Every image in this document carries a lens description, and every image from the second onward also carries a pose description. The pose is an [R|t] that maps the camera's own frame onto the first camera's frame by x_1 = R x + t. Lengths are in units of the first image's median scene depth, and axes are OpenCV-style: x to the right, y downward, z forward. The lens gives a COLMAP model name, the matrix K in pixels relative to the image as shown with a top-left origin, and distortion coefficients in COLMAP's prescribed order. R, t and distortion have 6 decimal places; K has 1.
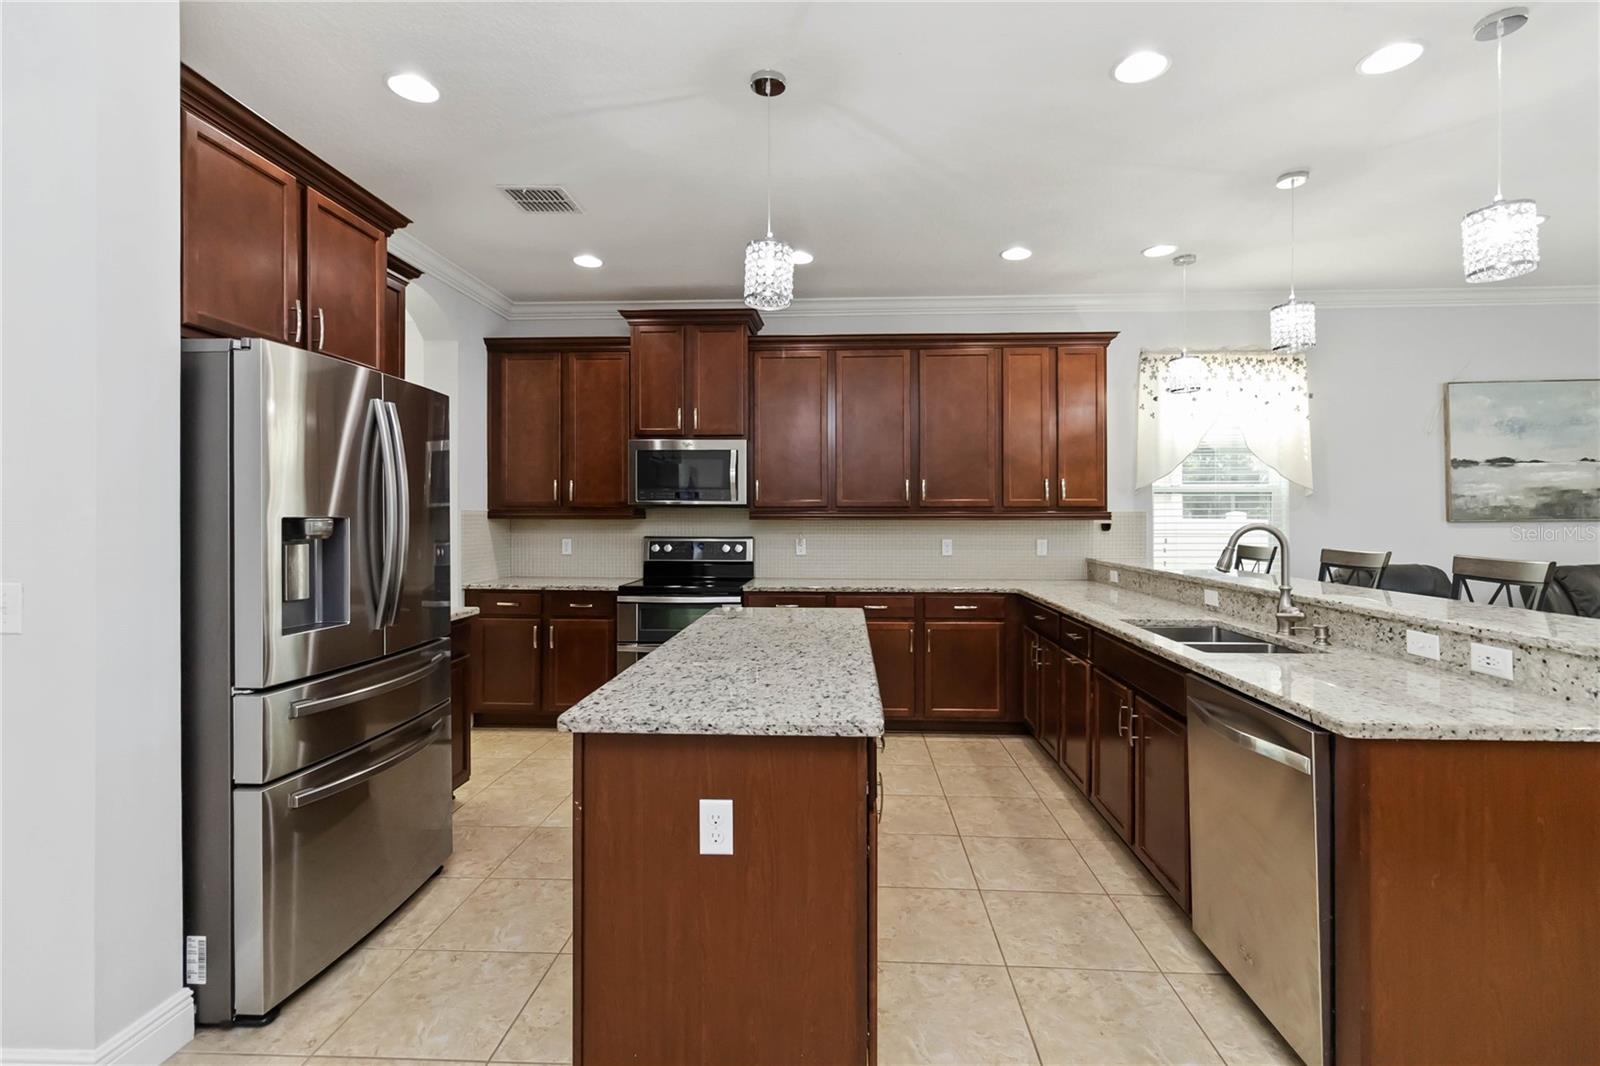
lens RADIAL K [[738.7, 0, 804.4], [0, 738.7, 518.3], [0, 0, 1]] dist [-0.000216, 0.000265]
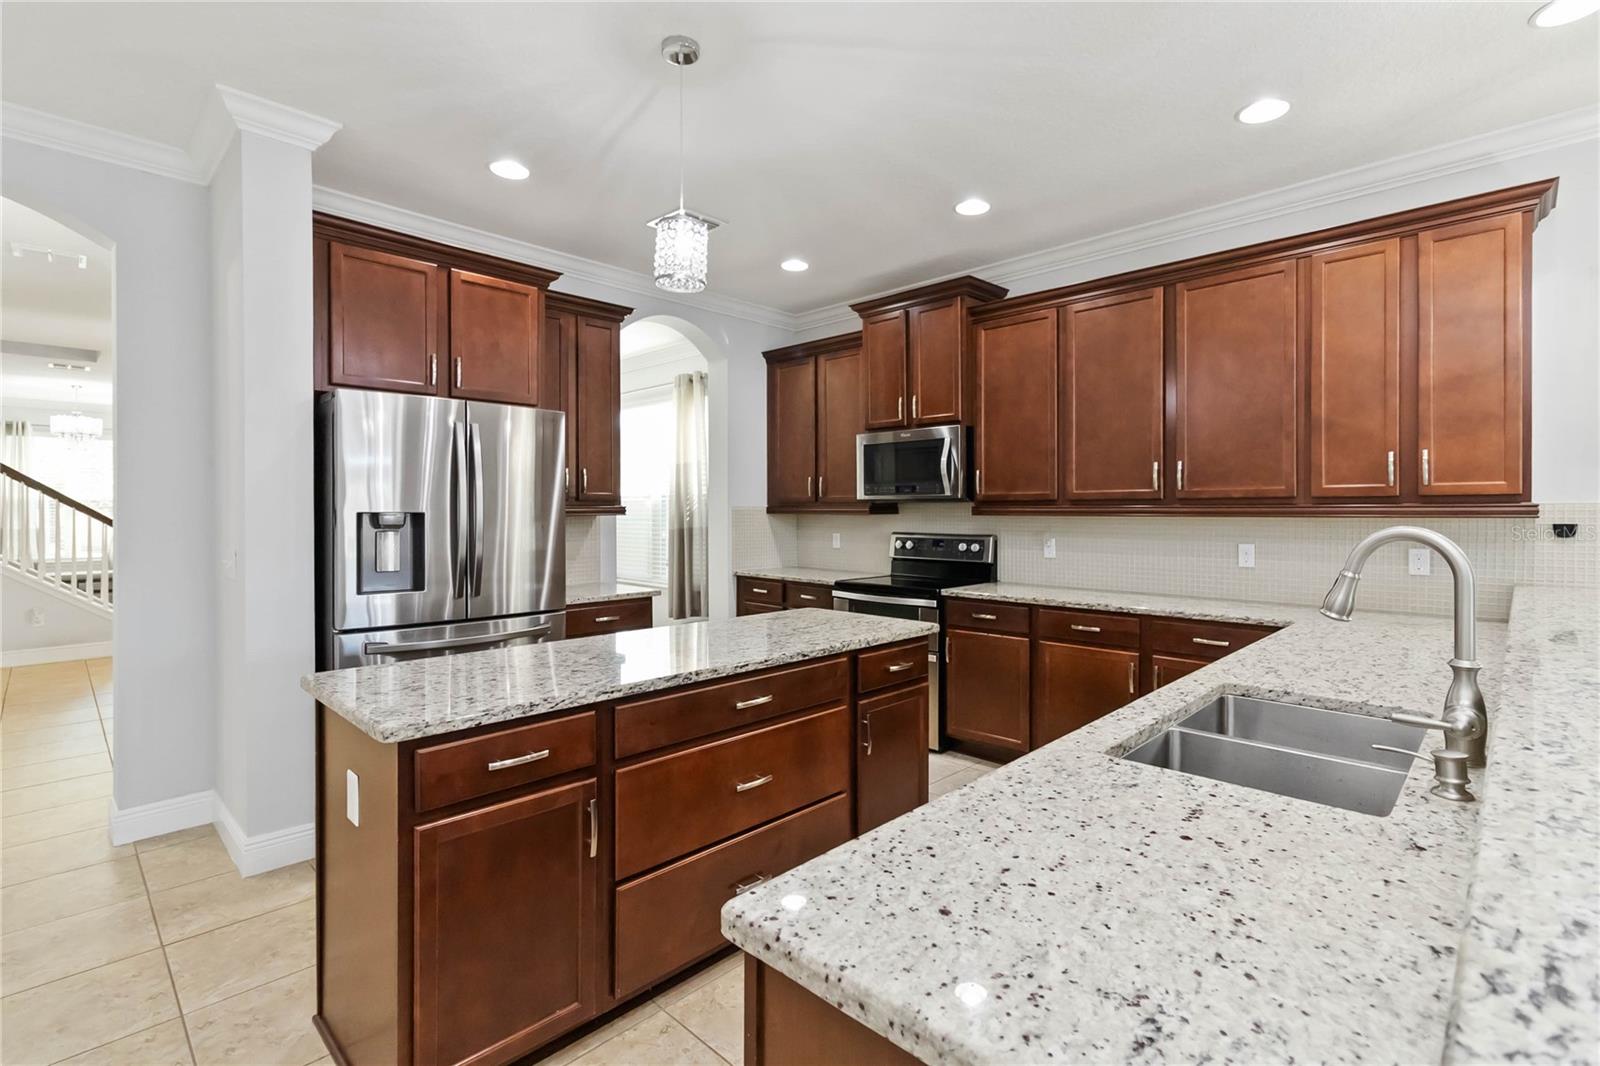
lens RADIAL K [[738.7, 0, 804.4], [0, 738.7, 518.3], [0, 0, 1]] dist [-0.000216, 0.000265]
pose [[0.750025, 0.005946, -0.661383, 0.358852], [0.000548, 0.999954, 0.009611, -0.003061], [0.661410, -0.007571, 0.749987, 0.201851]]
